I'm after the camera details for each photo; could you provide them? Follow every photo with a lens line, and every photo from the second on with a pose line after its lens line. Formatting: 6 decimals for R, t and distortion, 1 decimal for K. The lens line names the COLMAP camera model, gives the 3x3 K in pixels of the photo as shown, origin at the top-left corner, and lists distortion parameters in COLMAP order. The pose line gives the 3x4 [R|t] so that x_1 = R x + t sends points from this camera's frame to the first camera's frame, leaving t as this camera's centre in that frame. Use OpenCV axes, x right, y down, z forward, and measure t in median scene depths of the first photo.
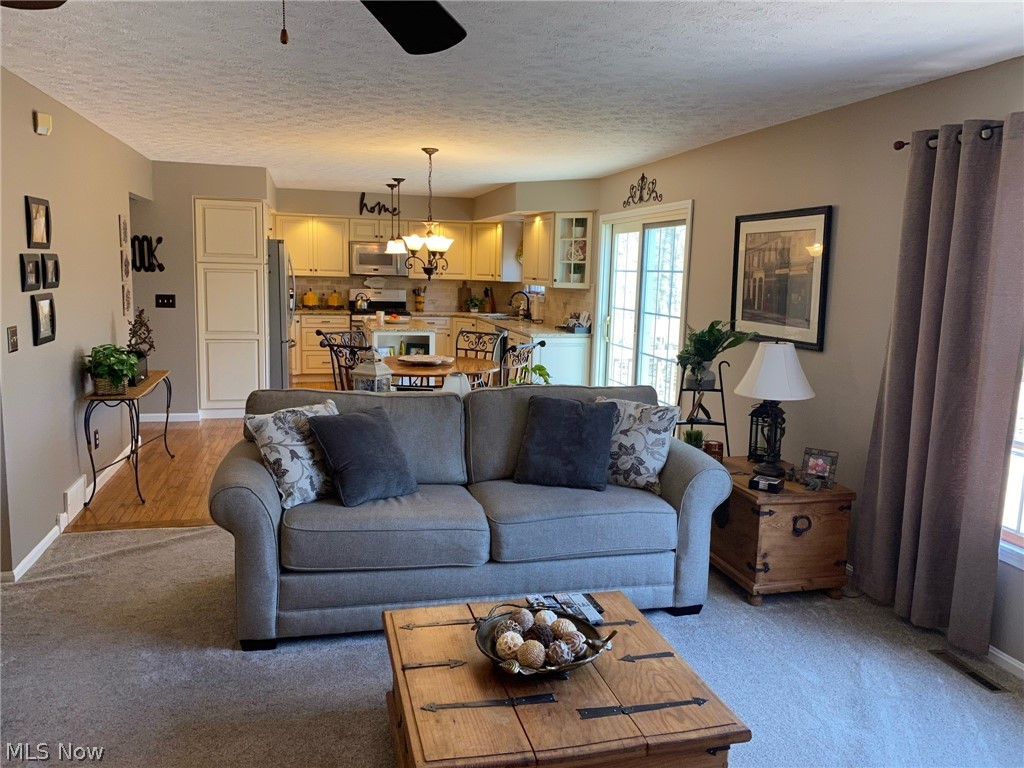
lens RADIAL K [[774.9, 0, 514.4], [0, 774.9, 387.7], [0, 0, 1]] dist [0.015145, -0.023026]
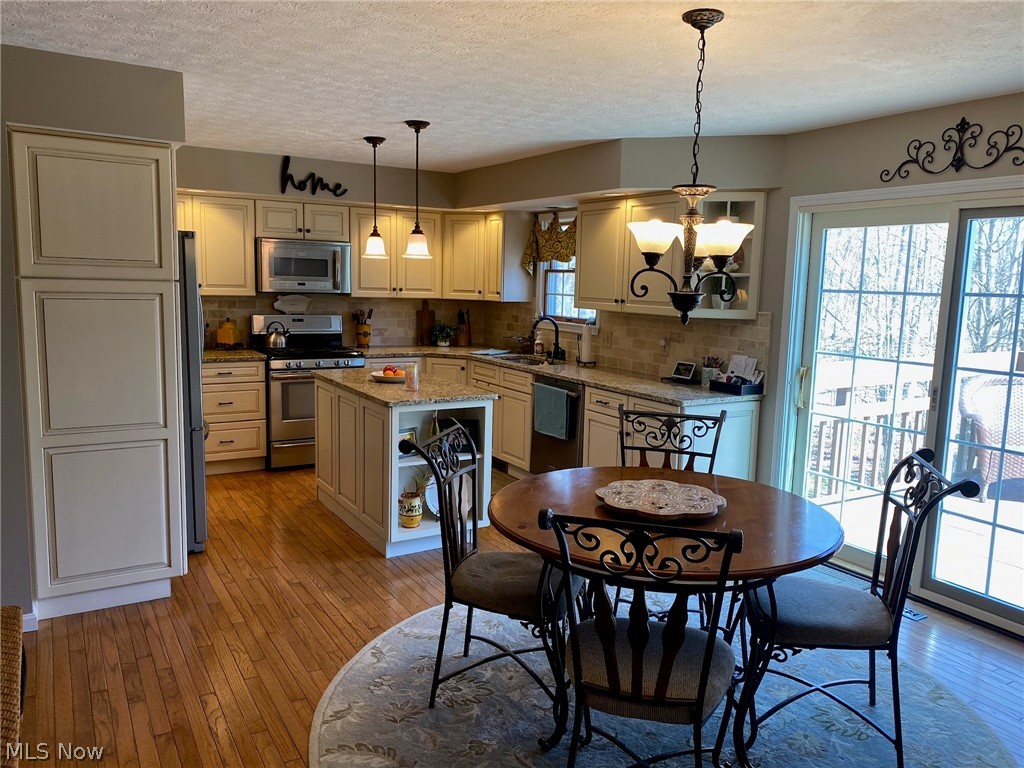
lens RADIAL K [[774.9, 0, 520.4], [0, 774.9, 389.4], [0, 0, 1]] dist [0.015145, -0.023026]
pose [[0.957668, -0.041390, 0.284884, -0.201752], [0.042480, 0.999095, 0.002354, -0.066146], [-0.284724, 0.009848, 0.958559, 0.379519]]
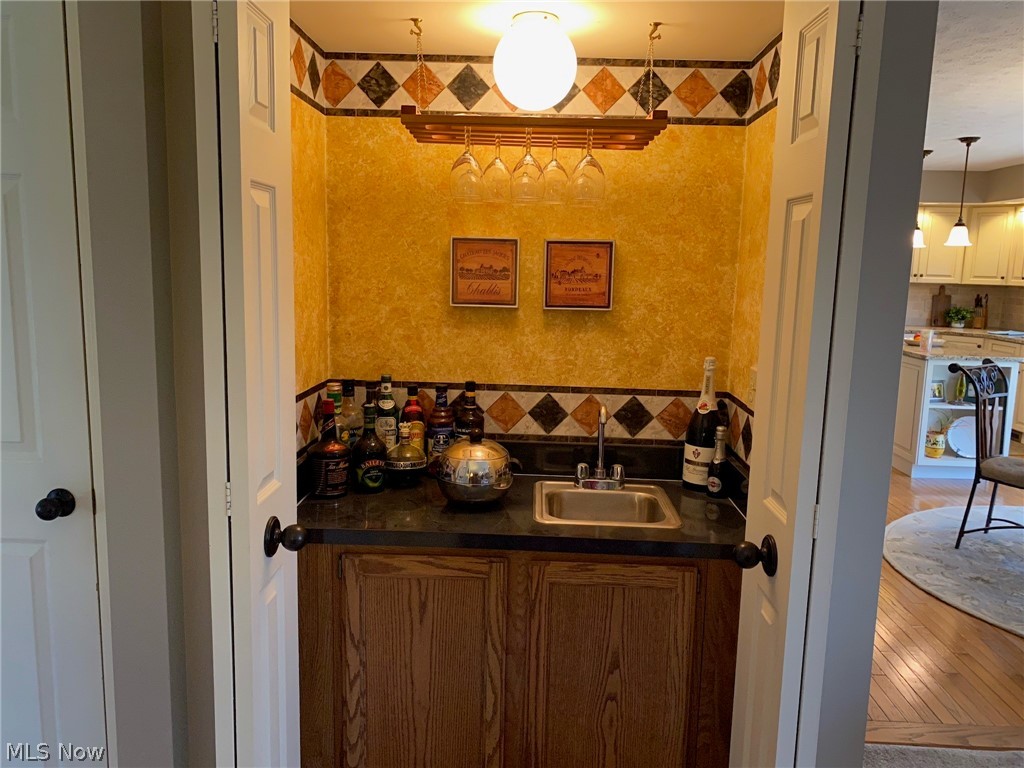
lens RADIAL K [[774.9, 0, 504.1], [0, 774.9, 380.9], [0, 0, 1]] dist [0.015145, -0.023026]
pose [[0.955972, 0.039971, -0.290724, -0.277255], [-0.043209, 0.999055, -0.004724, -0.027384], [0.290260, 0.017078, 0.956795, 0.186755]]
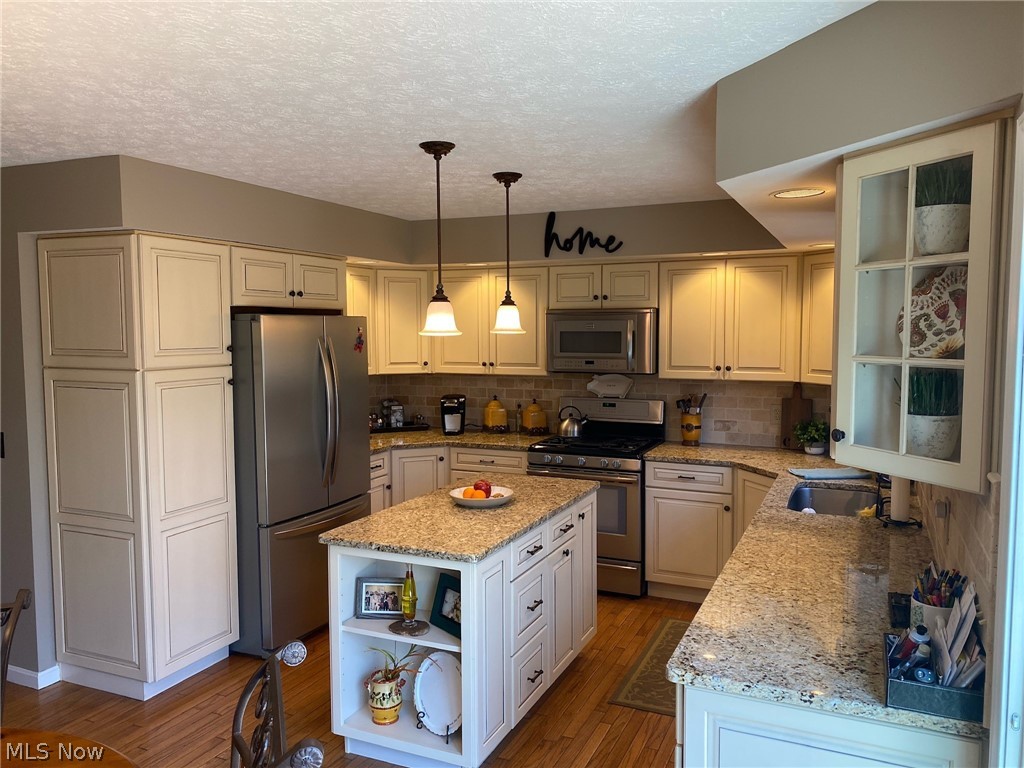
lens RADIAL K [[774.9, 0, 515.6], [0, 774.9, 377.6], [0, 0, 1]] dist [0.015145, -0.023026]
pose [[0.783909, 0.011013, -0.620778, 0.101648], [-0.072352, 0.994651, -0.073720, -0.107129], [0.616646, 0.102704, 0.780512, 0.608706]]
